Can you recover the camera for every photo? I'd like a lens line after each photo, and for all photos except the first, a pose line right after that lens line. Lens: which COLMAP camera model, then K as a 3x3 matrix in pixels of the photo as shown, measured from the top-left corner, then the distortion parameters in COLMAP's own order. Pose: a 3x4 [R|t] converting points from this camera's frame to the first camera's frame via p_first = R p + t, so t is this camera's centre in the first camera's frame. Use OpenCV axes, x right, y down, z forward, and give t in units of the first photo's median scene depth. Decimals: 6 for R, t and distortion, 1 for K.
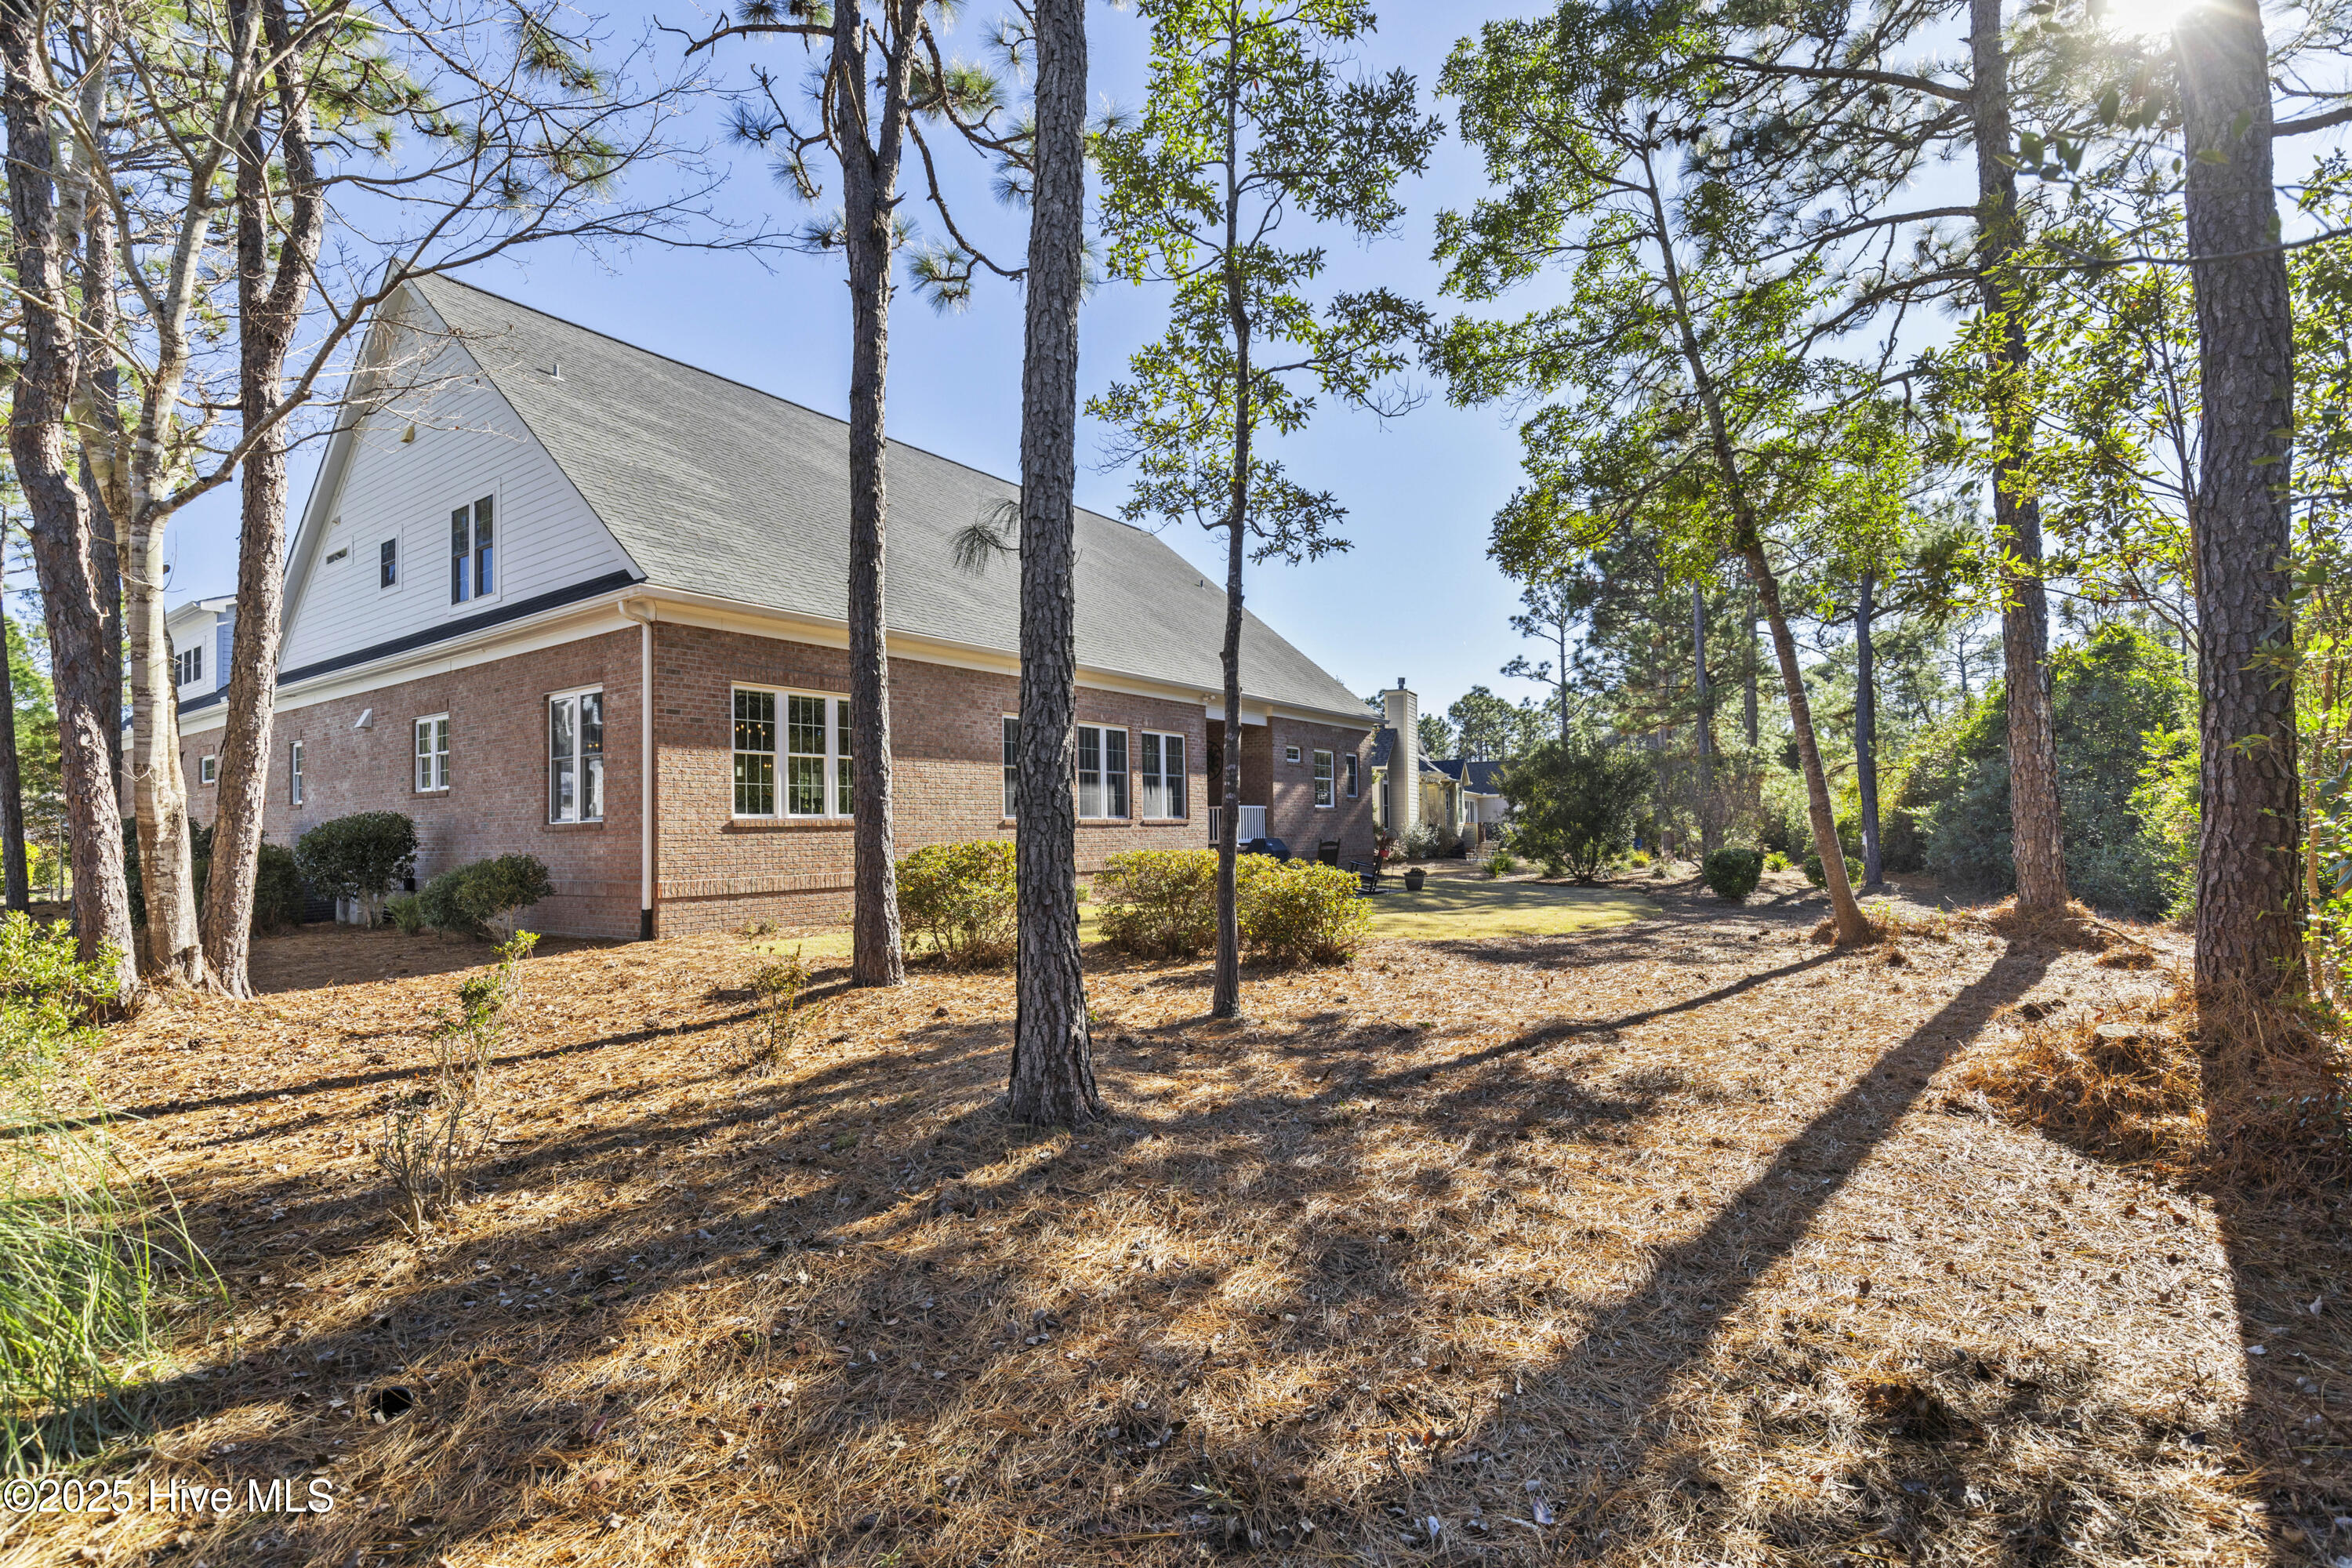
lens RADIAL K [[1071.8, 0, 1174.6], [0, 1071.8, 797.2], [0, 0, 1]] dist [0.010842, 0.000445]
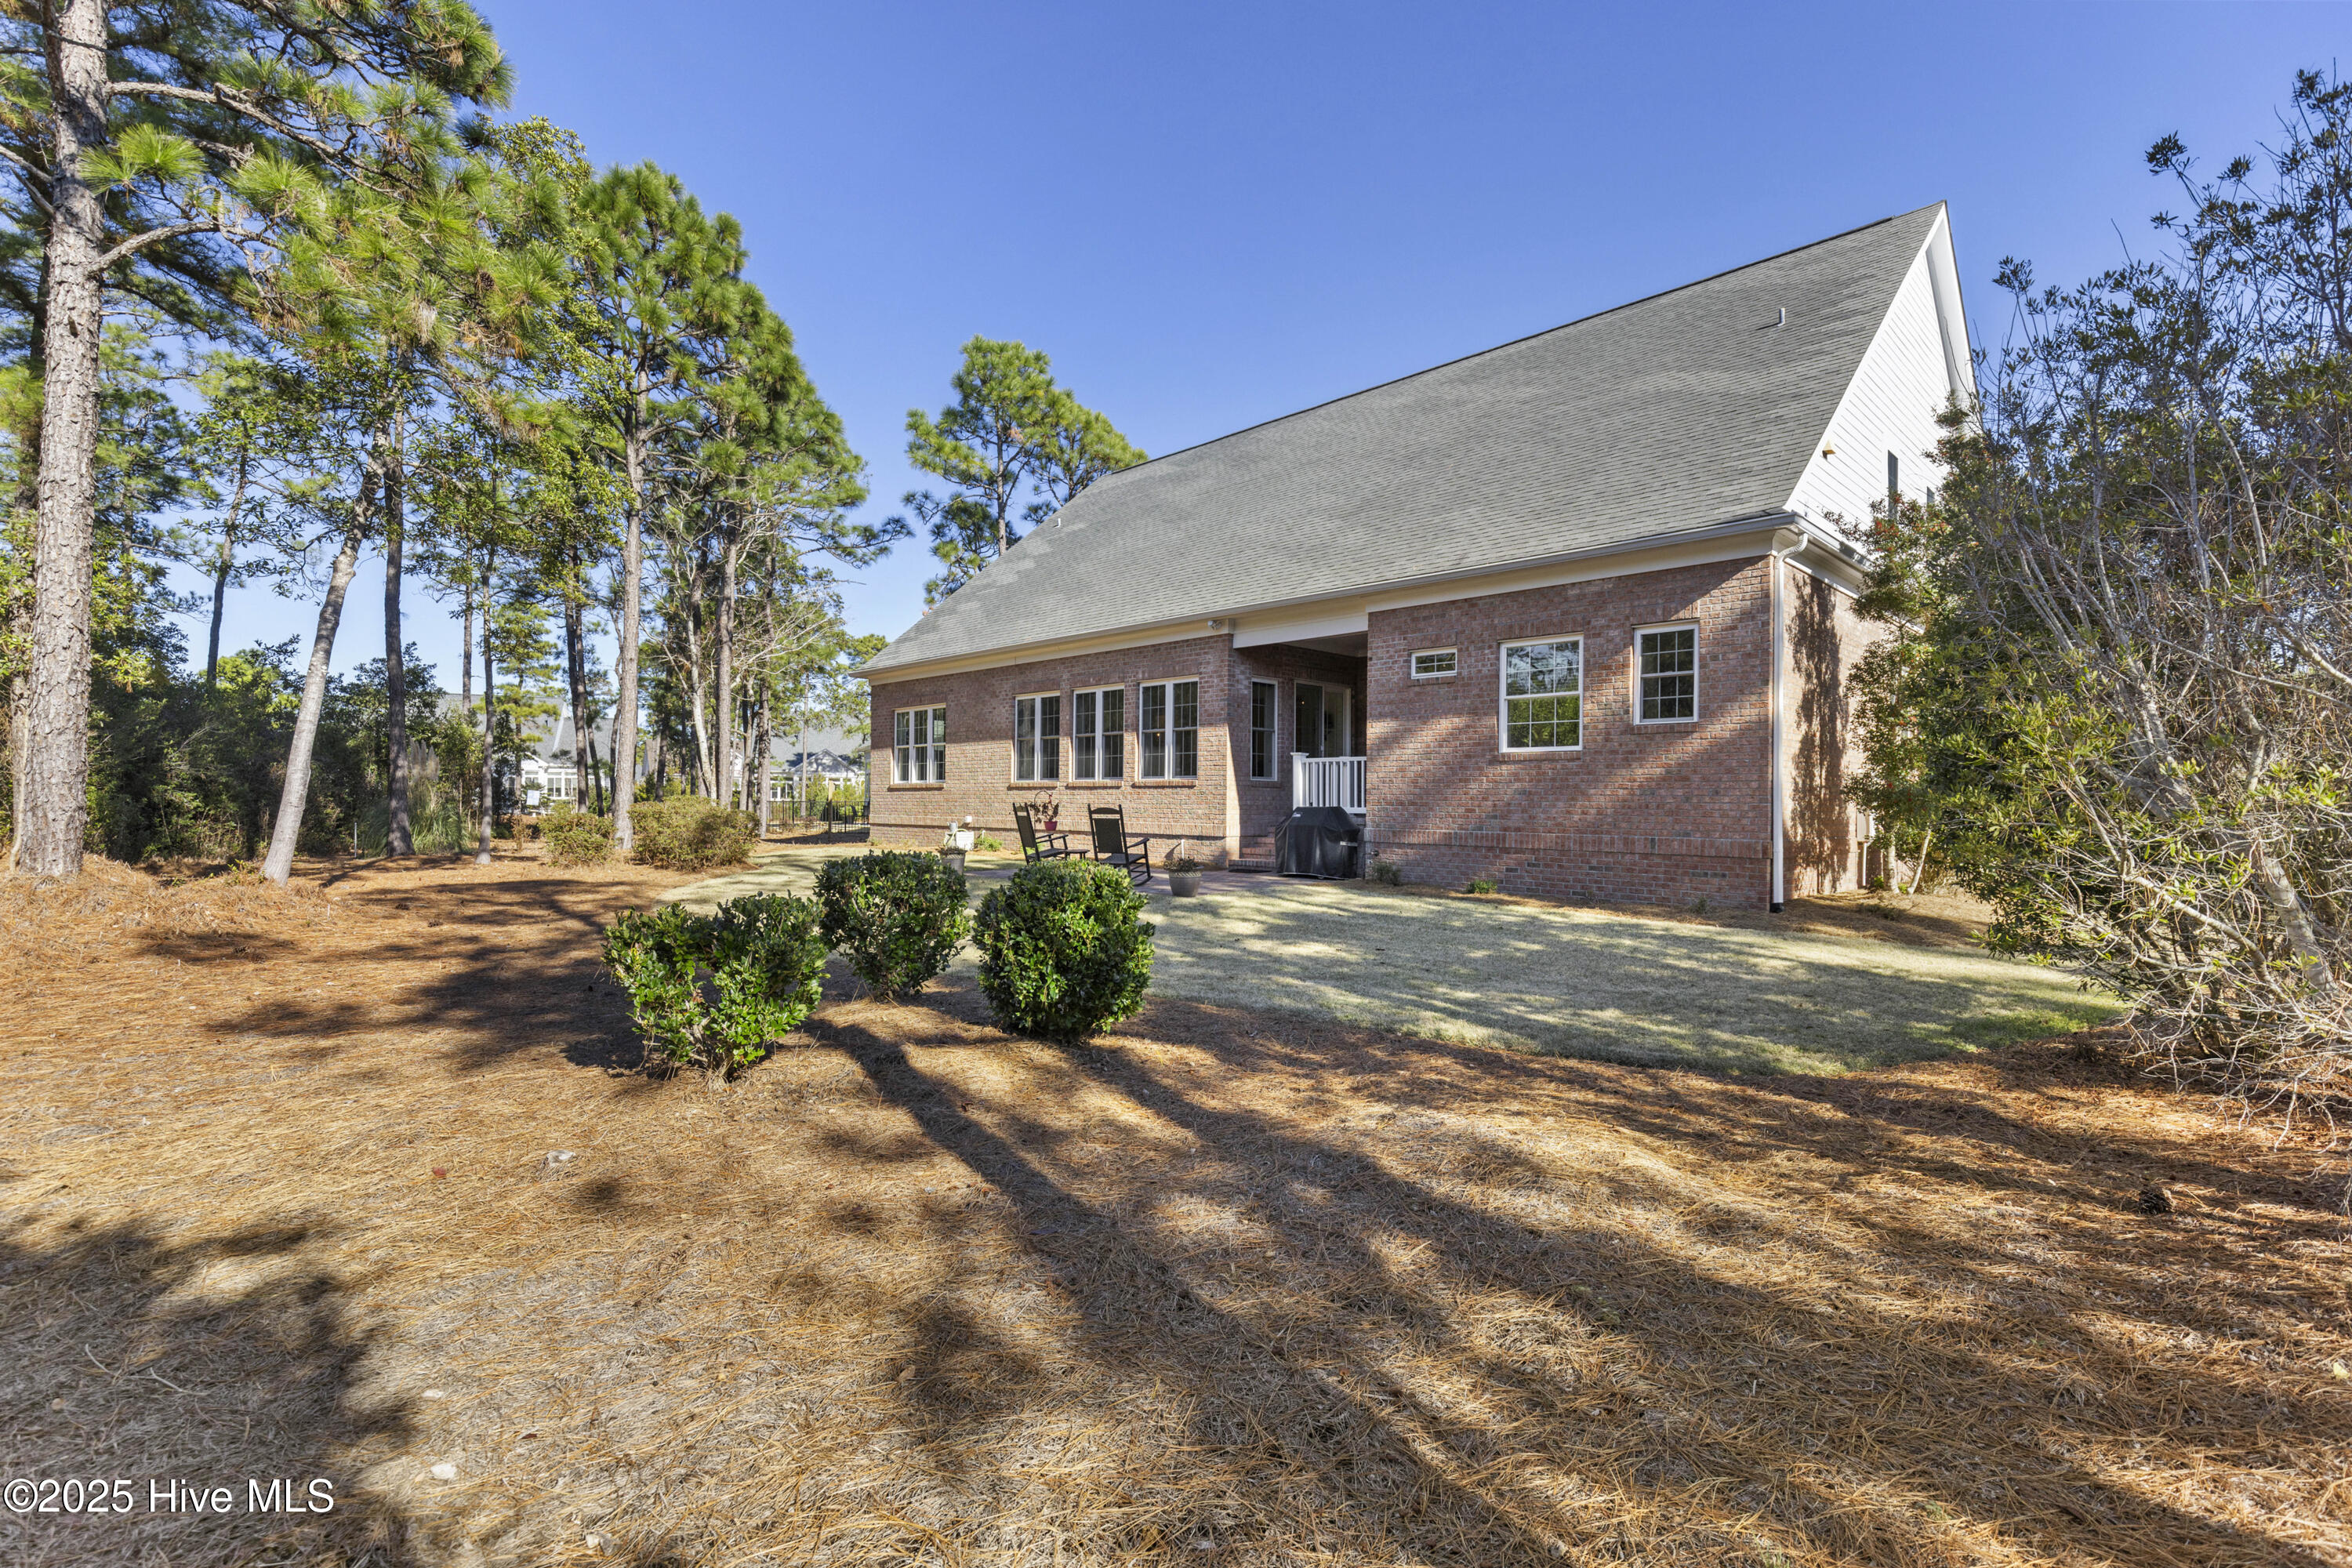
lens RADIAL K [[1071.8, 0, 1174.6], [0, 1071.8, 797.2], [0, 0, 1]] dist [0.010842, 0.000445]
pose [[-0.181798, 0.015751, -0.983210, 0.882306], [0.032147, 0.999432, 0.010067, 0.026741], [0.982810, -0.029777, -0.182201, 1.214607]]
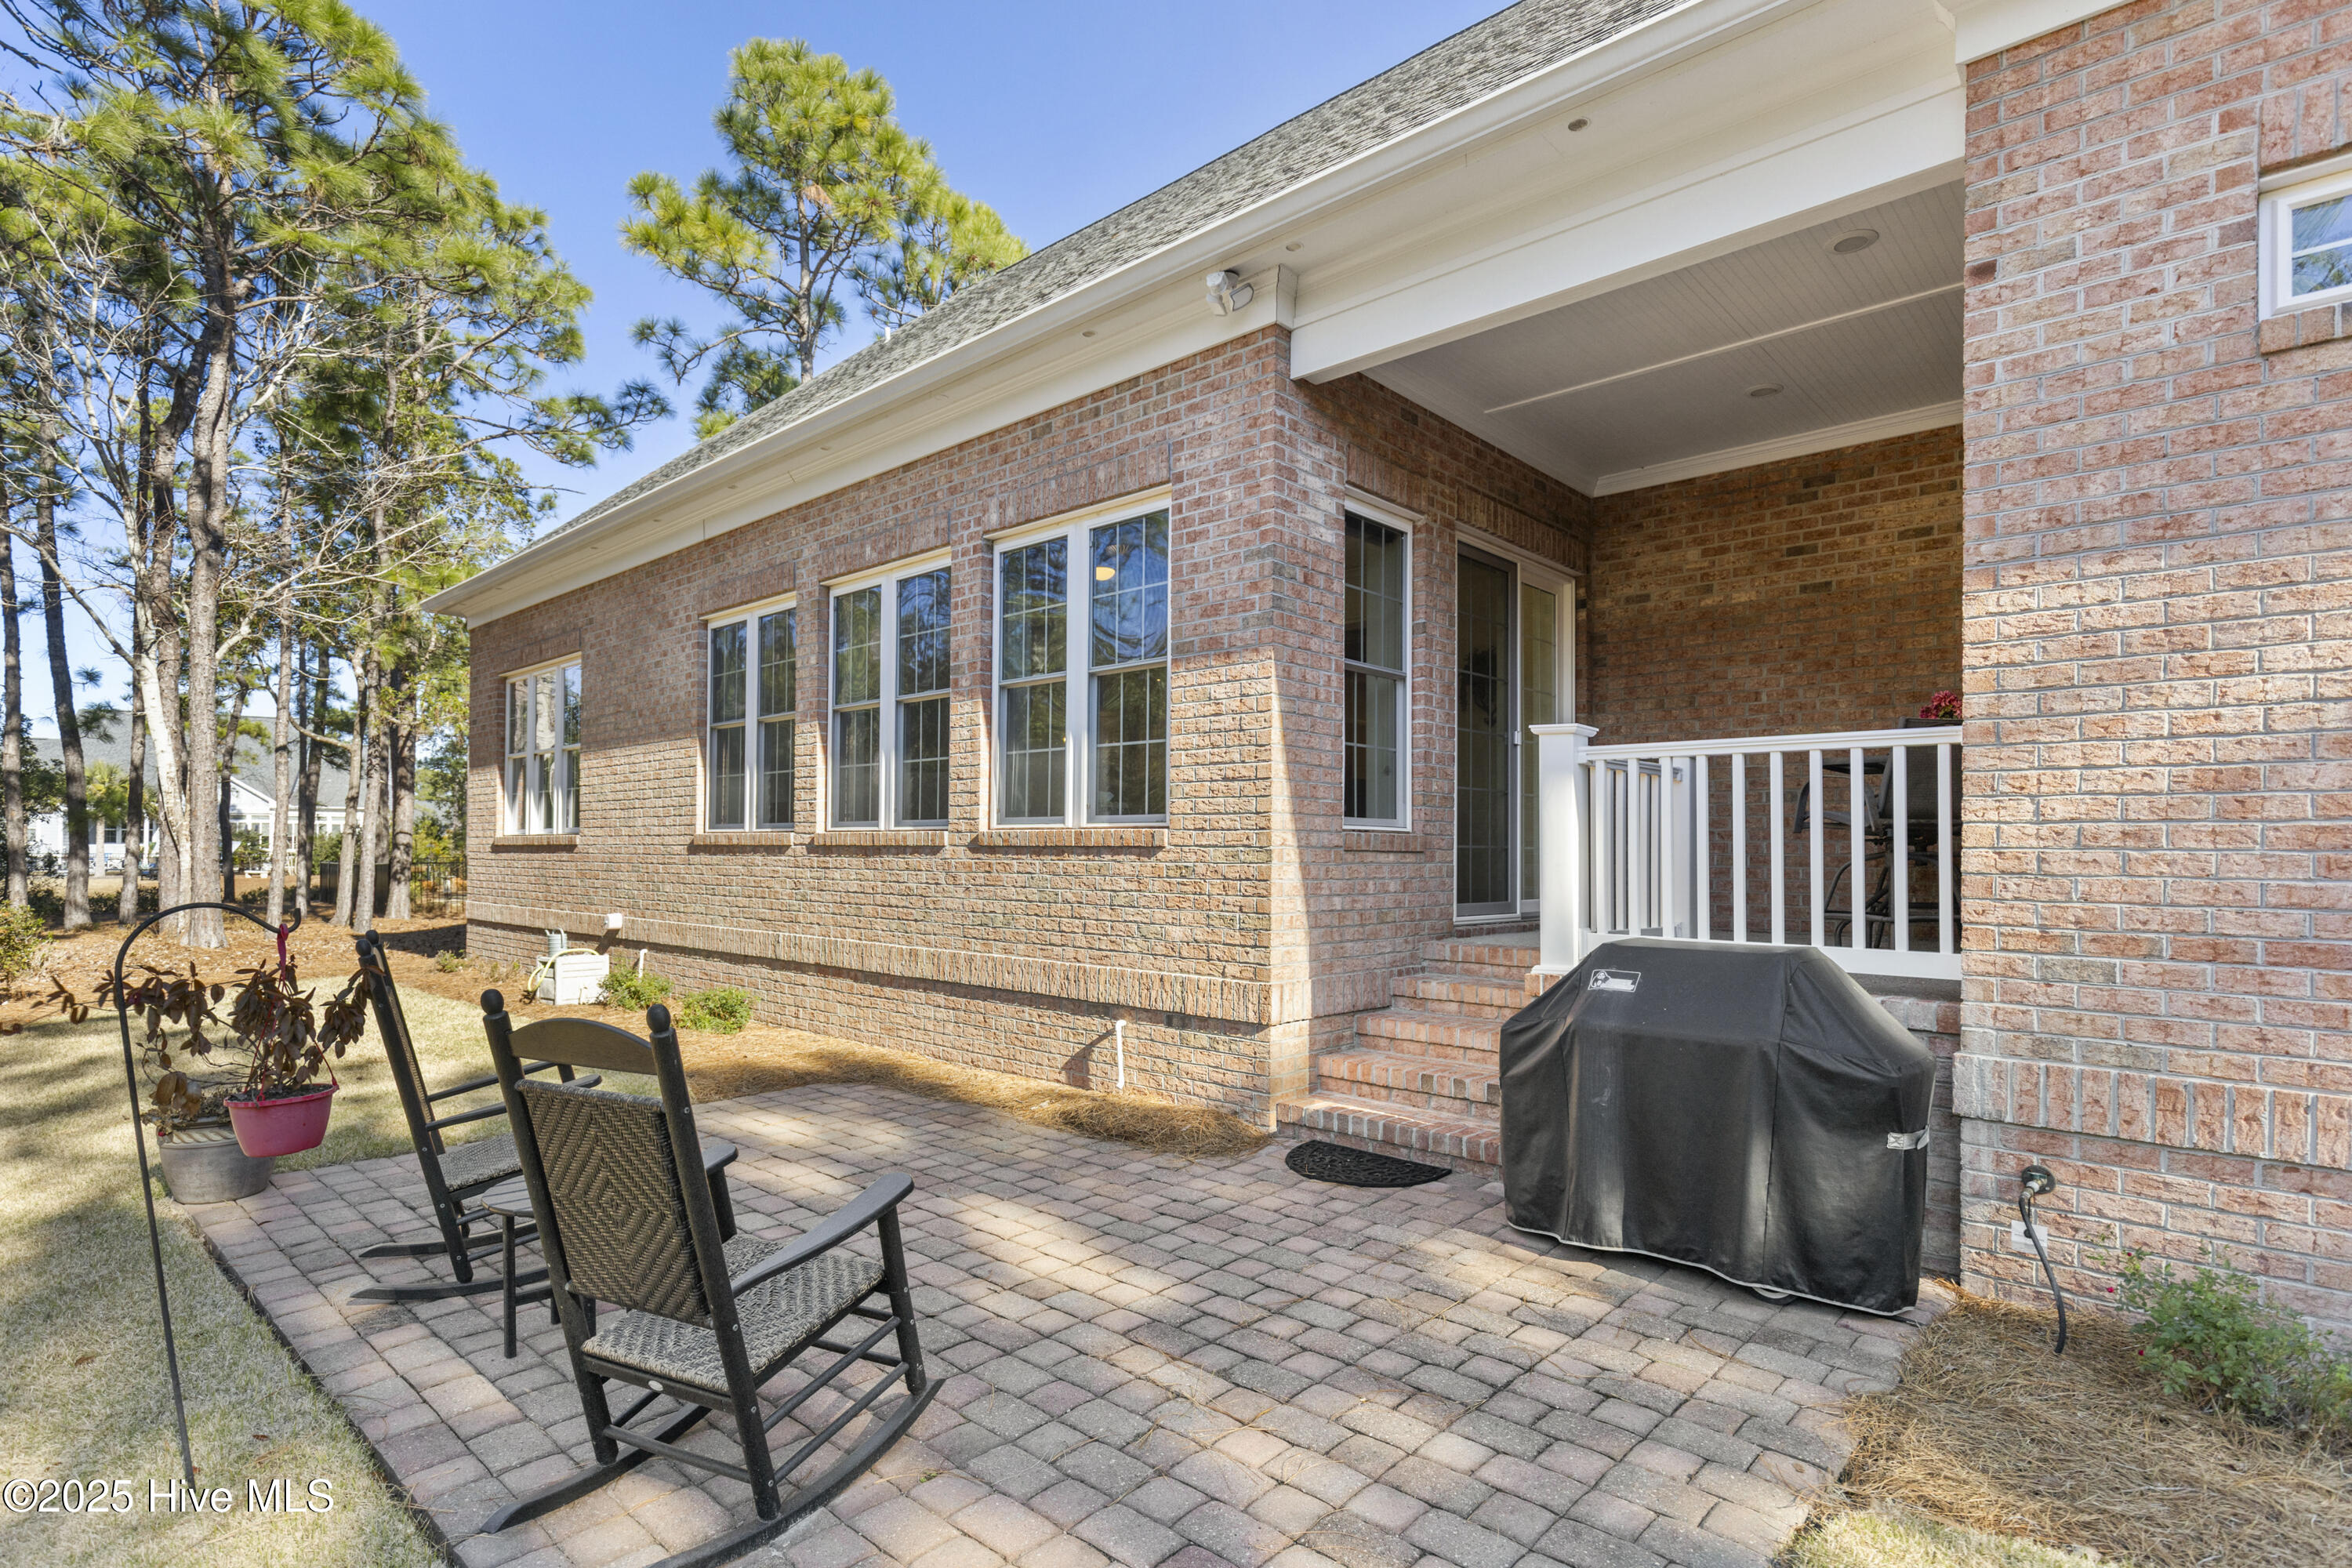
lens RADIAL K [[1176.5, 0, 1177.7], [0, 1176.5, 822.9], [0, 0, 1]] dist [-0.002427, -0.000533]
pose [[-0.132182, 0.001852, -0.991224, 0.304551], [0.036235, 0.999339, -0.002965, 0.021542], [0.990563, -0.036309, -0.132161, 1.114251]]
